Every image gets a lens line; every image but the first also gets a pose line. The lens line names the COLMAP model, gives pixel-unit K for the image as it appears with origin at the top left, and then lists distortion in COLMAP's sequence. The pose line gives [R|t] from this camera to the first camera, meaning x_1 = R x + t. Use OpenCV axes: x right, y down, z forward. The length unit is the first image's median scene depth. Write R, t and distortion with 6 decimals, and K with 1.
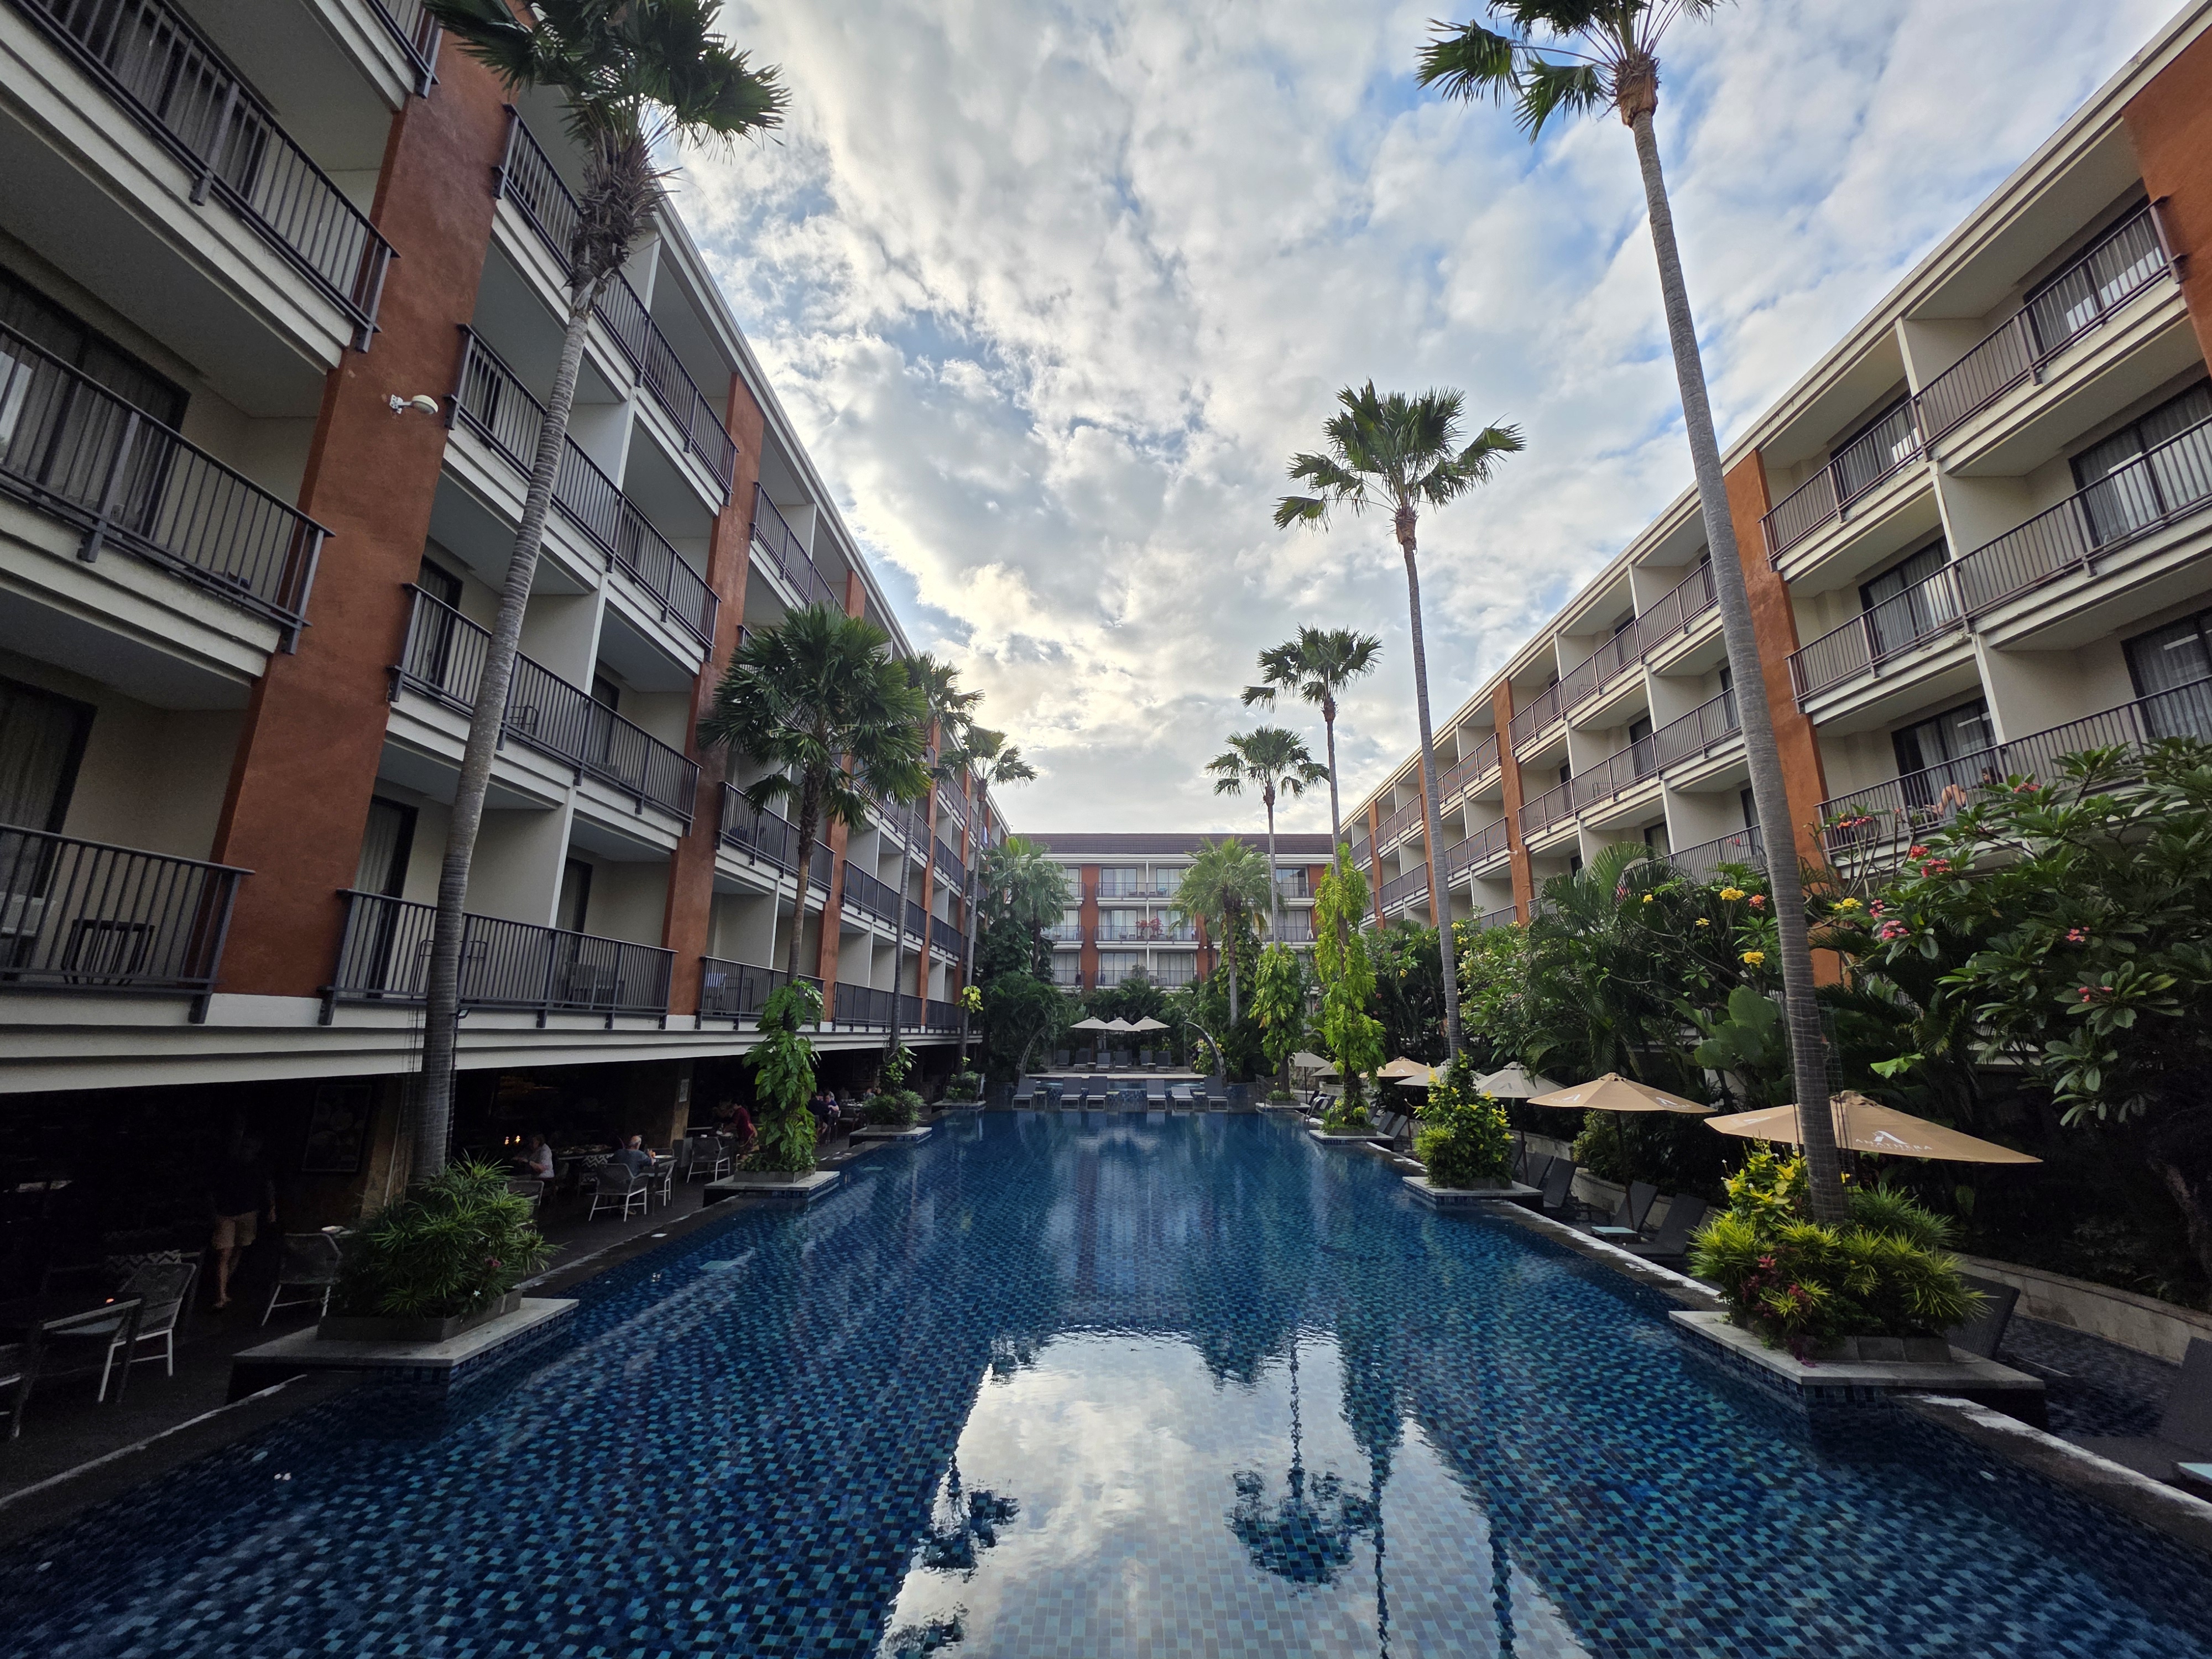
lens RADIAL K [[853.4, 0, 1106.0], [0, 853.4, 829.5], [0, 0, 1]] dist [-0.000028, -0.000077]
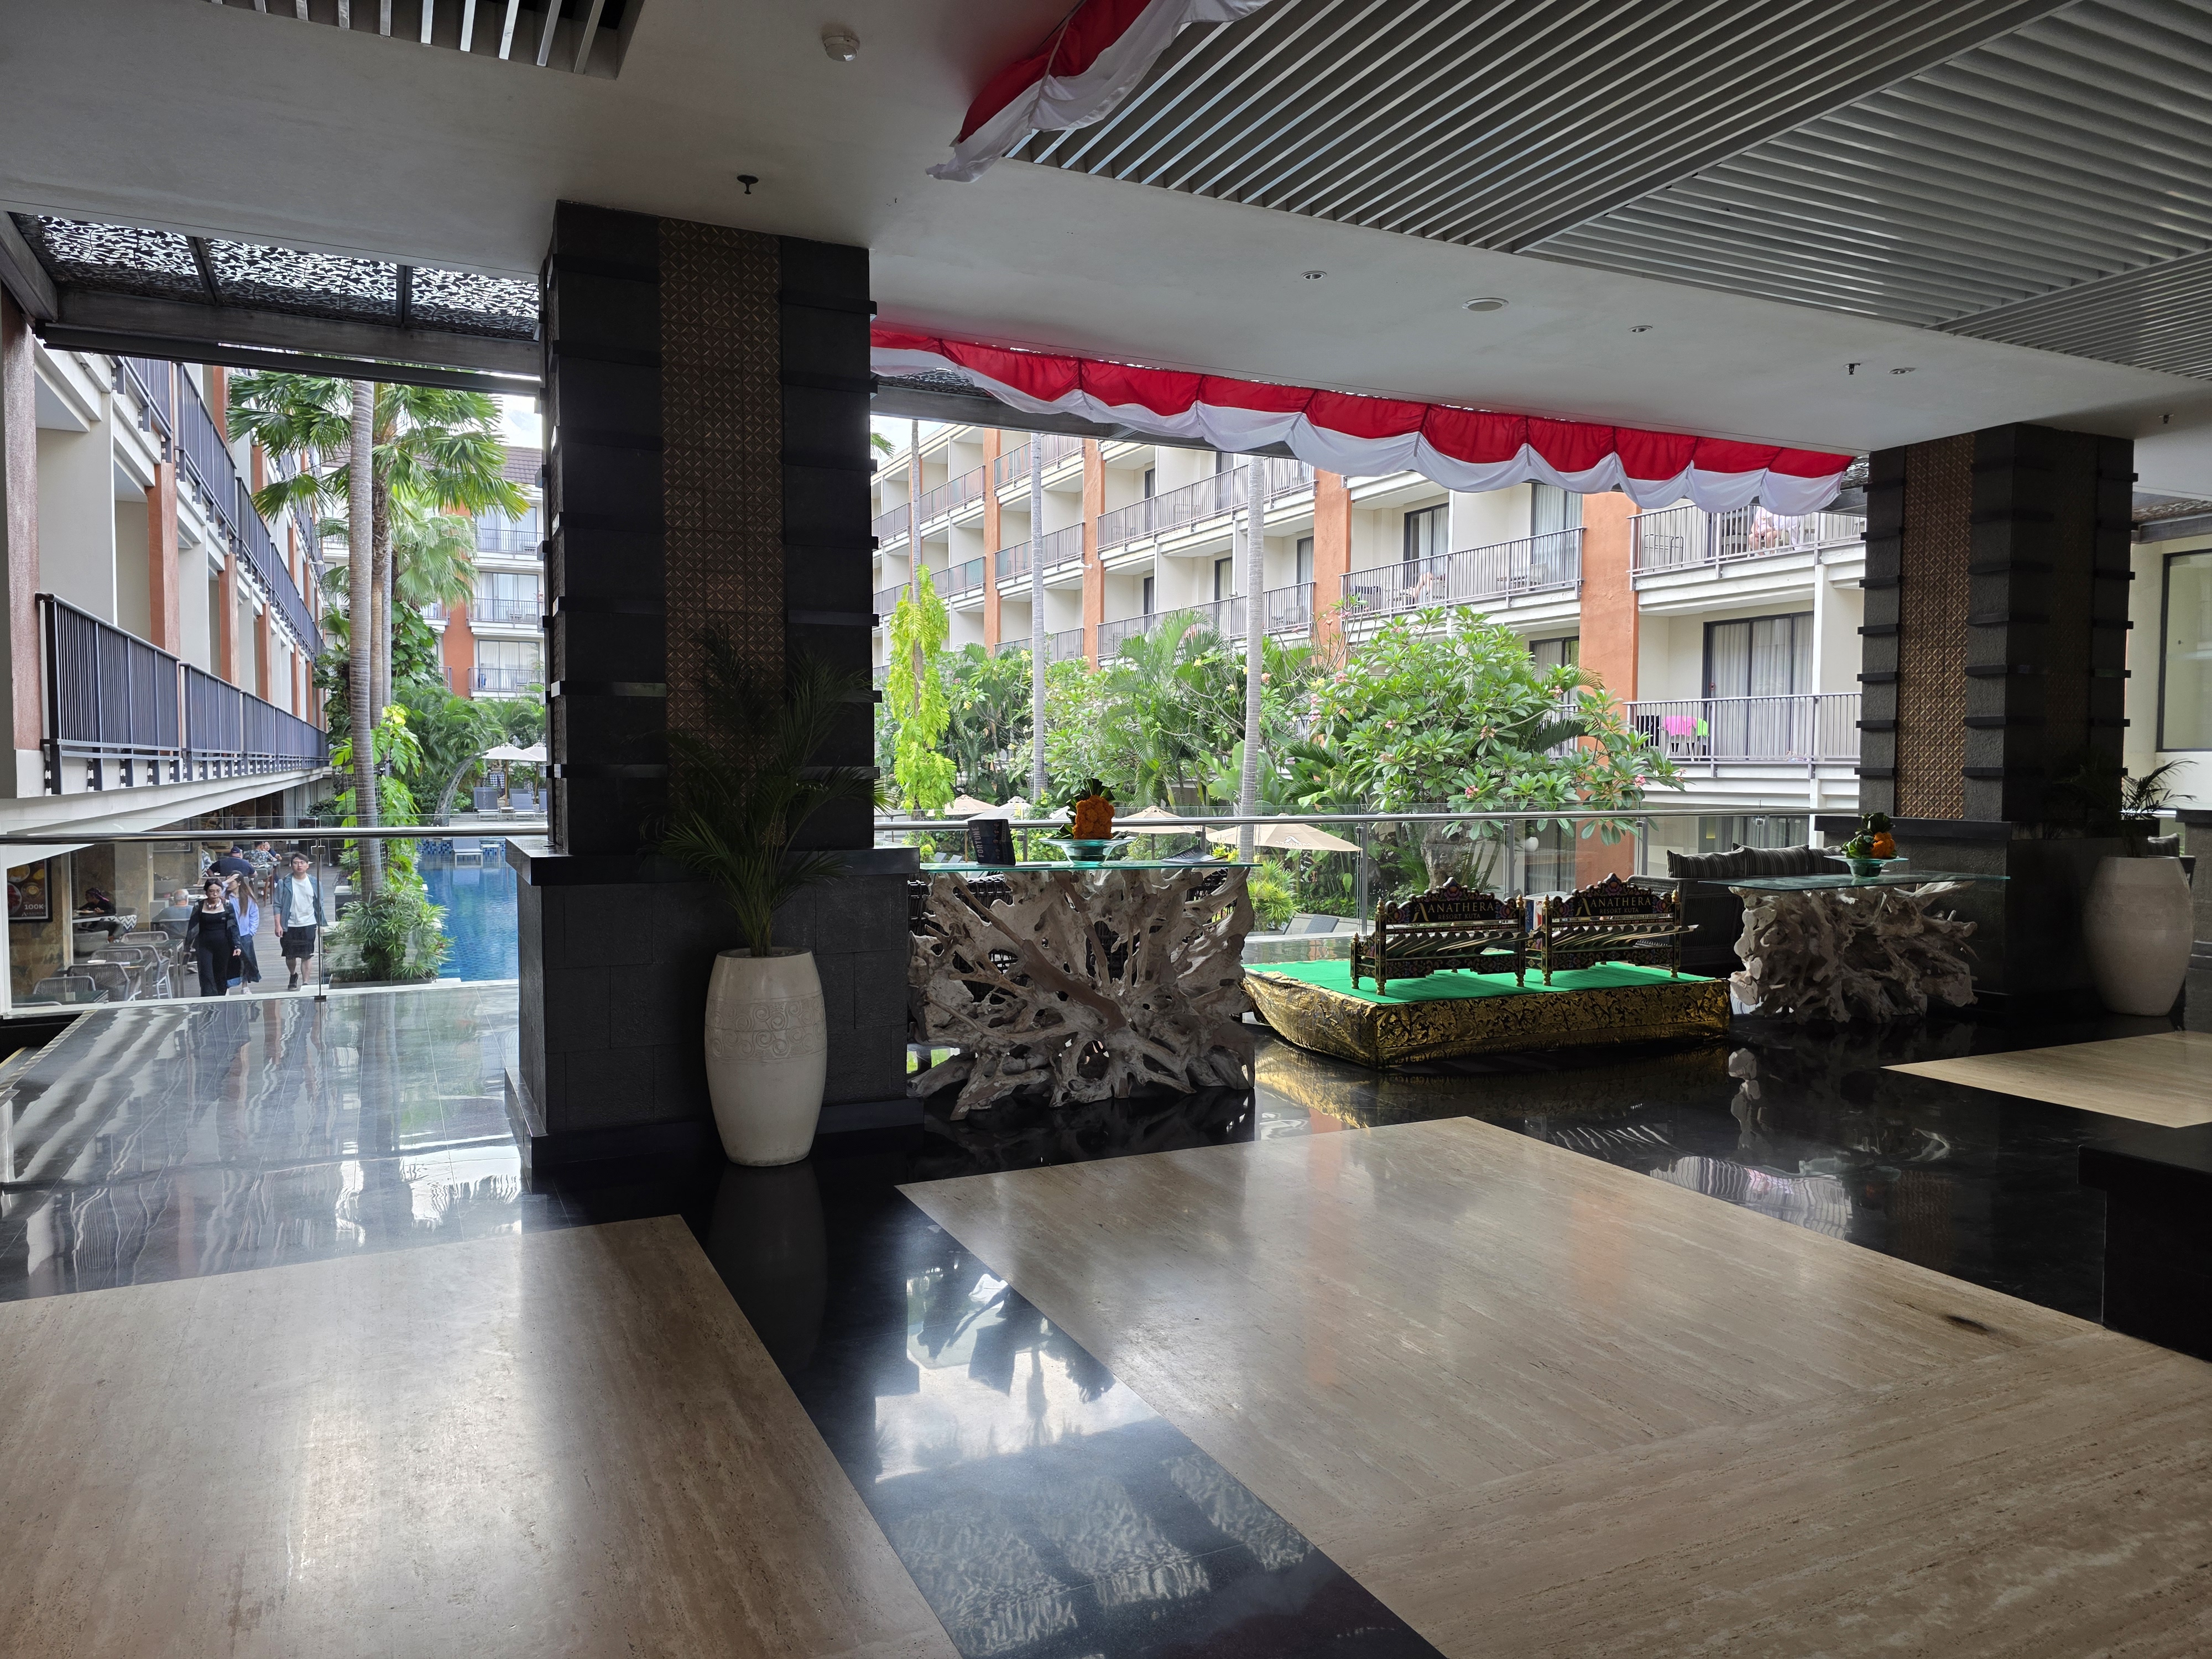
lens RADIAL K [[1485.2, 0, 1106.0], [0, 1485.2, 829.5], [0, 0, 1]] dist [0.003721, -0.000382]
pose [[0.885885, -0.017294, 0.463583, -0.309002], [-0.113082, 0.961111, 0.251949, -0.144808], [-0.449912, -0.275621, 0.849478, -0.535429]]
